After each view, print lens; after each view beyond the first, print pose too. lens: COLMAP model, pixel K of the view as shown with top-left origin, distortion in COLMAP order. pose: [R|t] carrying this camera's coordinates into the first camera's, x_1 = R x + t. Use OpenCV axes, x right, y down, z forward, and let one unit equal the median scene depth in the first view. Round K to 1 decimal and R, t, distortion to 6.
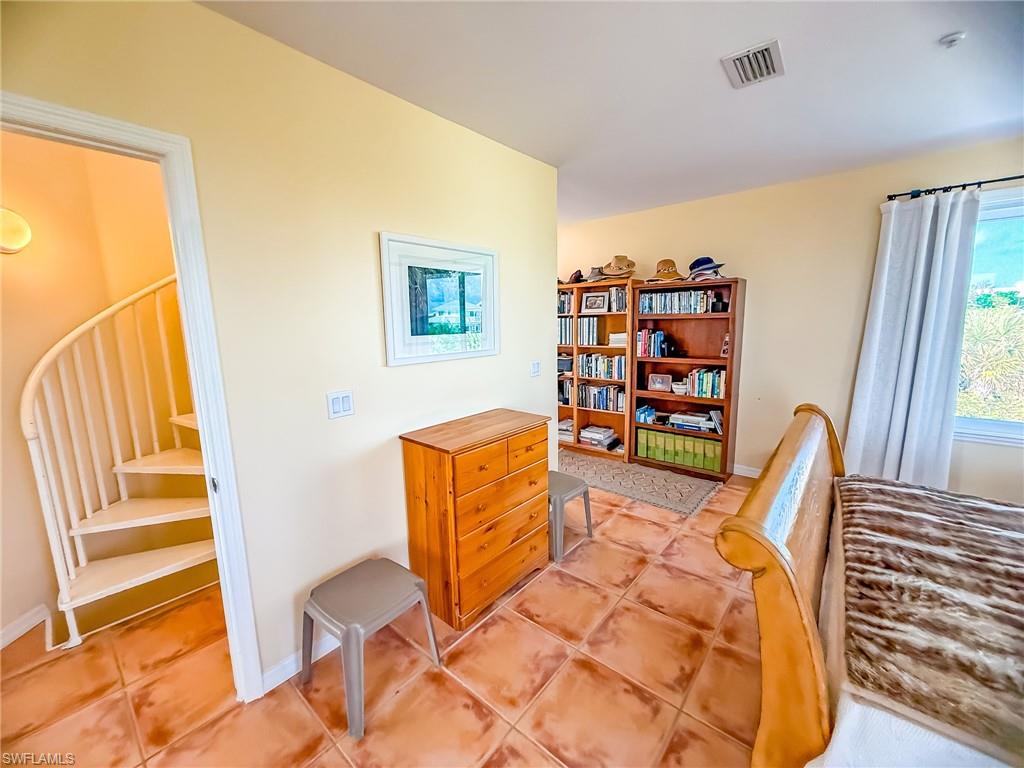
lens RADIAL K [[426.4, 0, 511.9], [0, 426.4, 391.6], [0, 0, 1]] dist [0.000824, -0.000781]
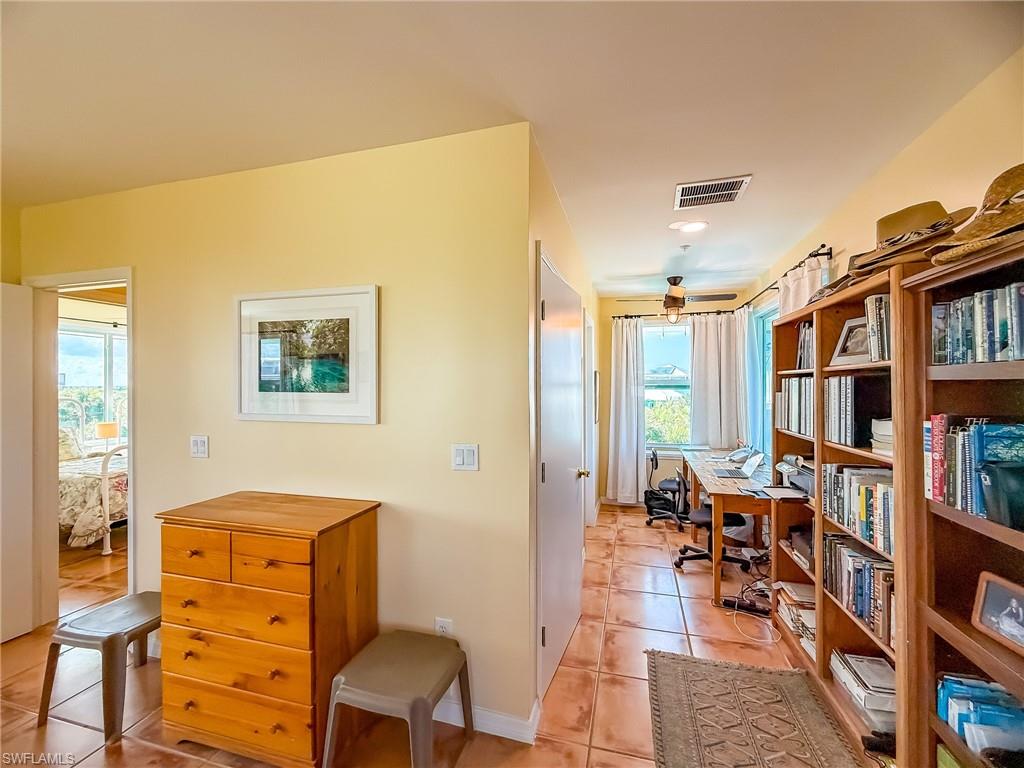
lens RADIAL K [[426.4, 0, 490.0], [0, 426.4, 388.3], [0, 0, 1]] dist [0.000824, -0.000781]
pose [[0.398676, 0.025409, -0.916740, 0.424091], [-0.162843, 0.985693, -0.043498, -0.089623], [0.902518, 0.166627, 0.397110, 0.533528]]
